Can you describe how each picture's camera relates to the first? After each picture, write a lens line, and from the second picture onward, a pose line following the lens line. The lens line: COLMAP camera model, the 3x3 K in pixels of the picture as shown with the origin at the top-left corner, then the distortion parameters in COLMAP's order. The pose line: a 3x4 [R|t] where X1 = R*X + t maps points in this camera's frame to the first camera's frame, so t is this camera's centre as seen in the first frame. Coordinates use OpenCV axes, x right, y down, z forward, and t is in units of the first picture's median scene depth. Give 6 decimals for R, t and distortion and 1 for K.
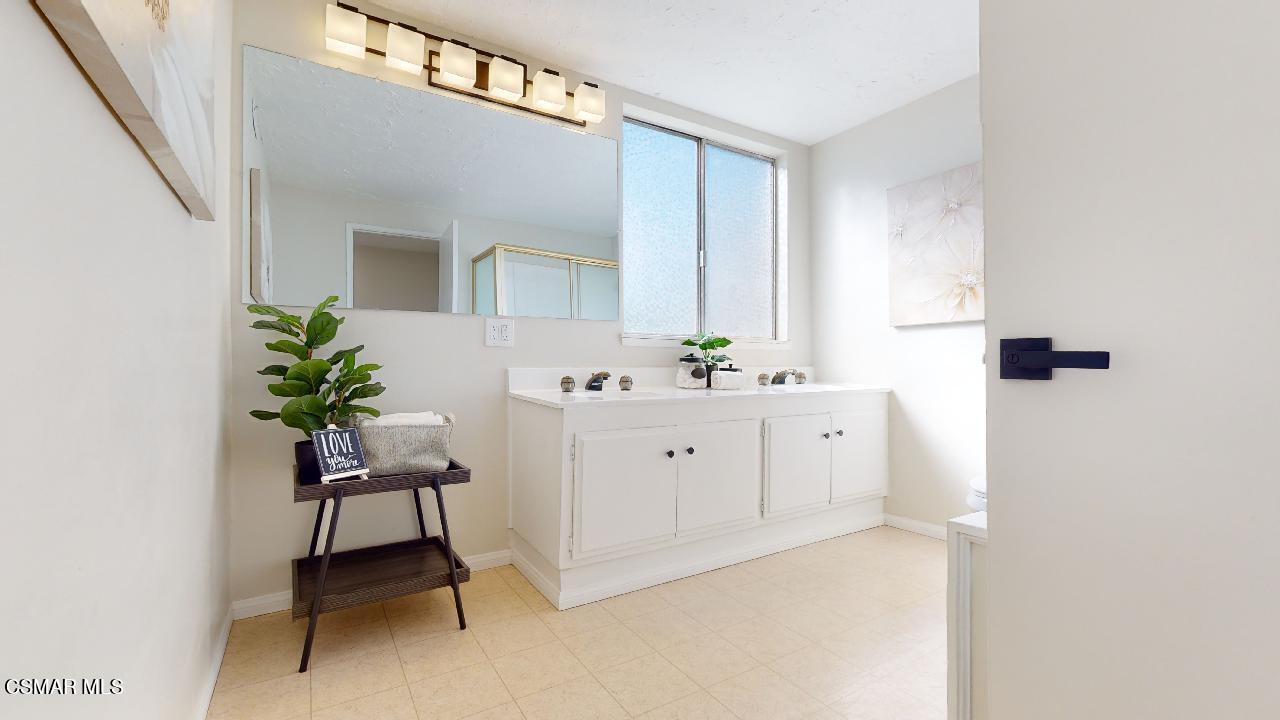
lens RADIAL K [[518.2, 0, 640.8], [0, 518.2, 358.1], [0, 0, 1]] dist [0.000965, 0.000095]
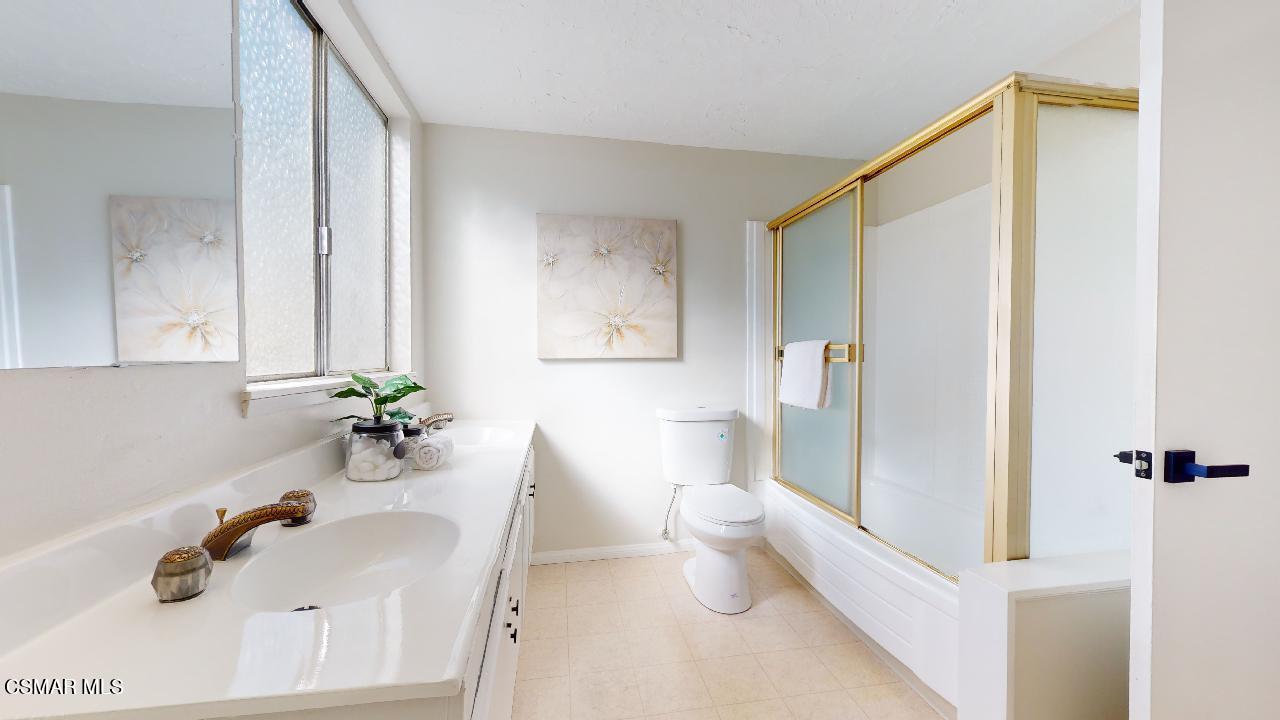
lens RADIAL K [[459.2, 0, 631.8], [0, 459.2, 363.1], [0, 0, 1]] dist [-0.011501, -0.000054]
pose [[0.381630, -0.020847, 0.924080, -0.255128], [-0.011305, 0.999566, 0.027218, -0.083417], [-0.924246, -0.020834, 0.381229, 0.555796]]
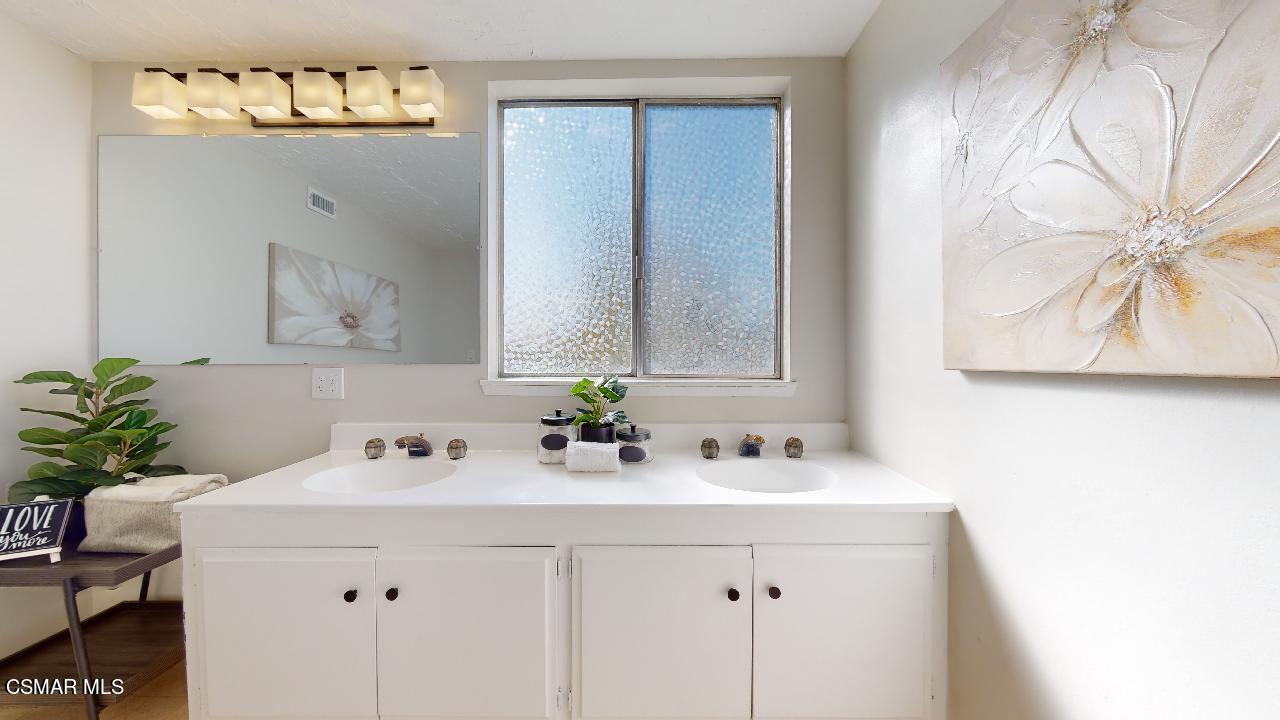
lens RADIAL K [[400.7, 0, 640.6], [0, 400.7, 359.2], [0, 0, 1]] dist [0.001222, -0.000205]
pose [[0.845234, -0.000559, -0.534396, 0.476695], [0.006689, 0.999932, 0.009533, -0.080890], [0.534355, -0.011632, 0.845180, 0.607079]]
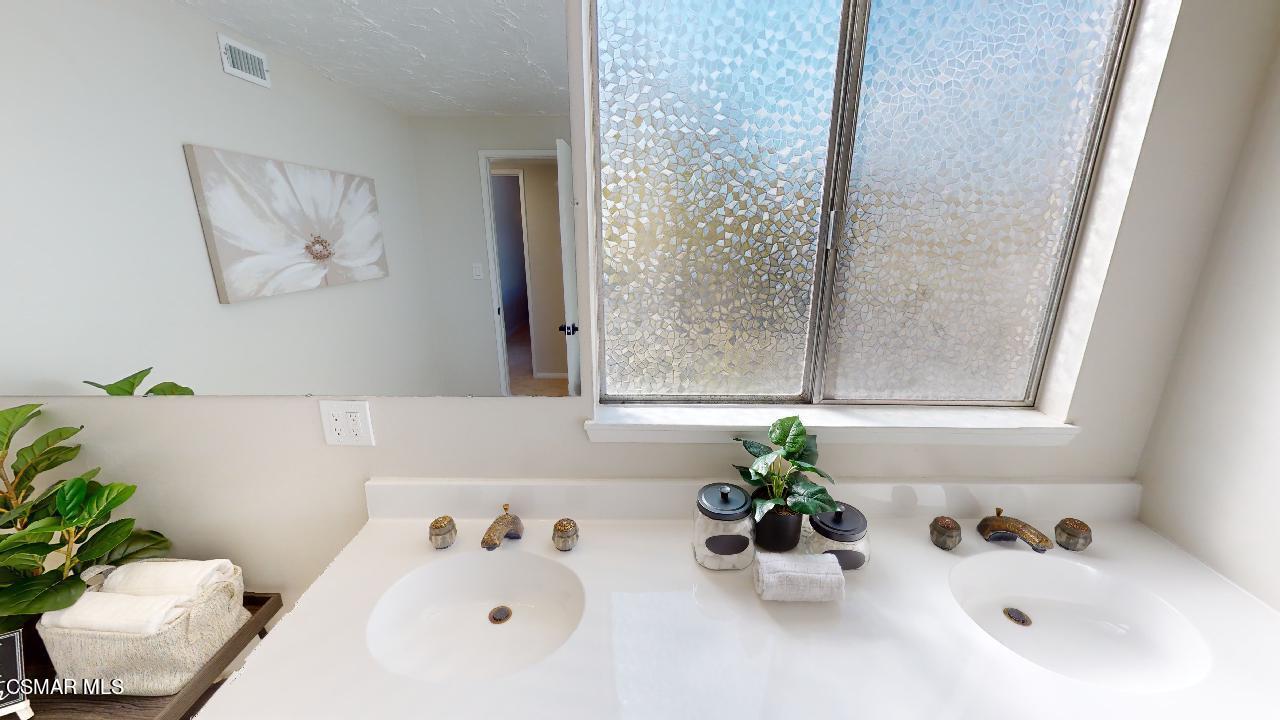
lens RADIAL K [[481.2, 0, 638.9], [0, 481.2, 353.9], [0, 0, 1]] dist [0.000803, 0.001358]
pose [[0.839821, 0.143105, -0.523662, 0.235057], [0.006488, 0.961914, 0.273274, -0.231852], [0.542825, -0.232899, 0.806907, 0.655641]]
